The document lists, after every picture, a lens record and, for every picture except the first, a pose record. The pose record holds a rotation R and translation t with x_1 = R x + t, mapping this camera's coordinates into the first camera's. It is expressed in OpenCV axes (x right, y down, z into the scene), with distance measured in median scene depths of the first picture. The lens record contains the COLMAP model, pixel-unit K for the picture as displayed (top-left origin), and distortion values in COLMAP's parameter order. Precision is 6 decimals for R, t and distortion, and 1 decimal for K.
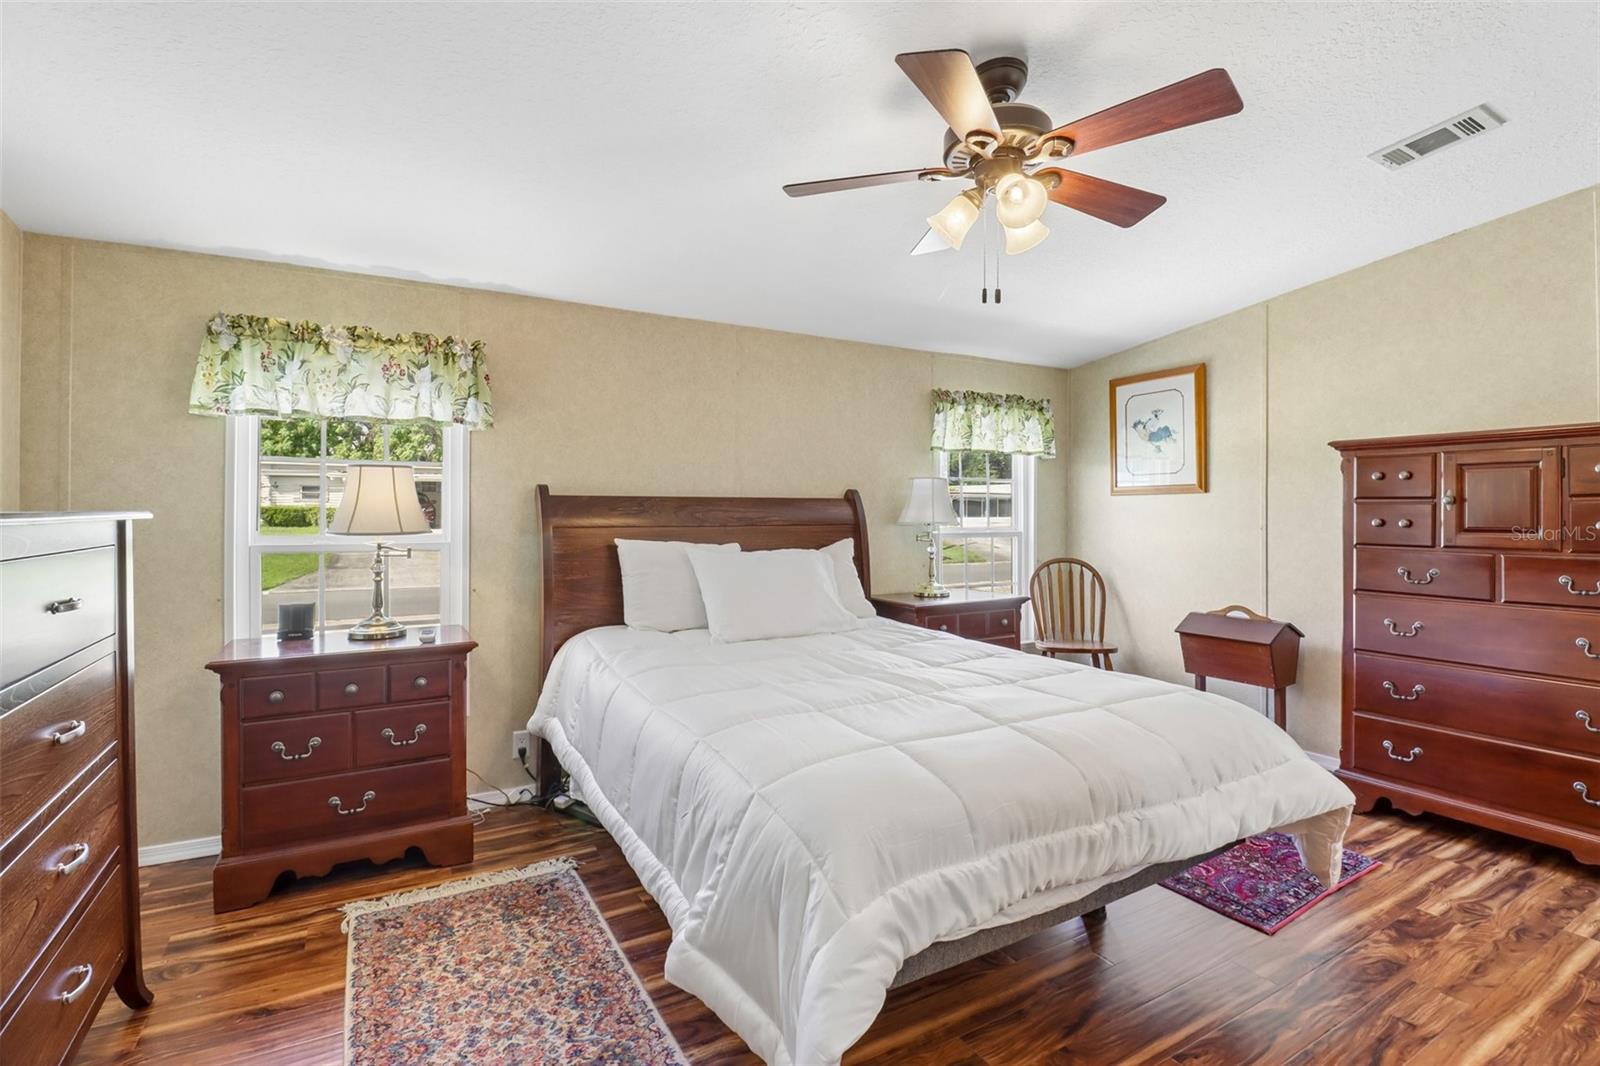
lens RADIAL K [[768.0, 0, 824.1], [0, 768.0, 518.9], [0, 0, 1]] dist [0.001038, -0.013616]
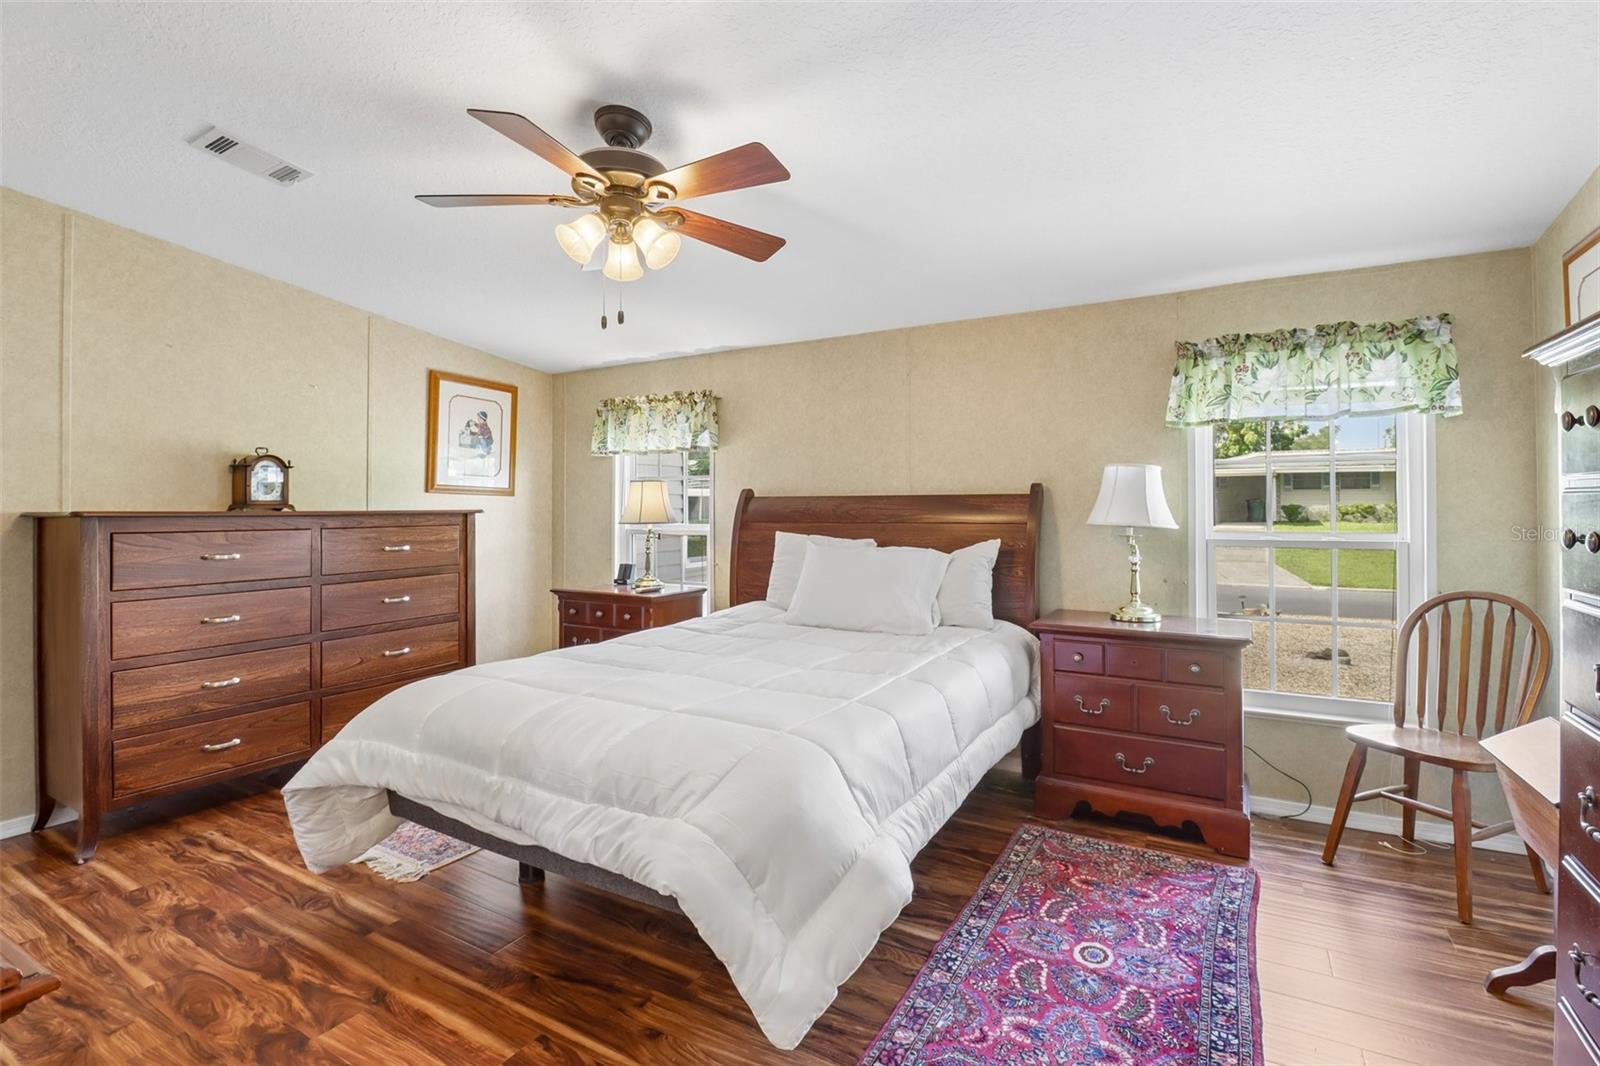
lens RADIAL K [[748.1, 0, 799.8], [0, 748.1, 506.8], [0, 0, 1]] dist [-0.000395, -0.012749]
pose [[0.483345, 0.003119, -0.875425, 0.654486], [-0.001846, 0.999995, 0.002543, -0.013669], [0.875428, 0.000387, 0.483348, 0.366879]]
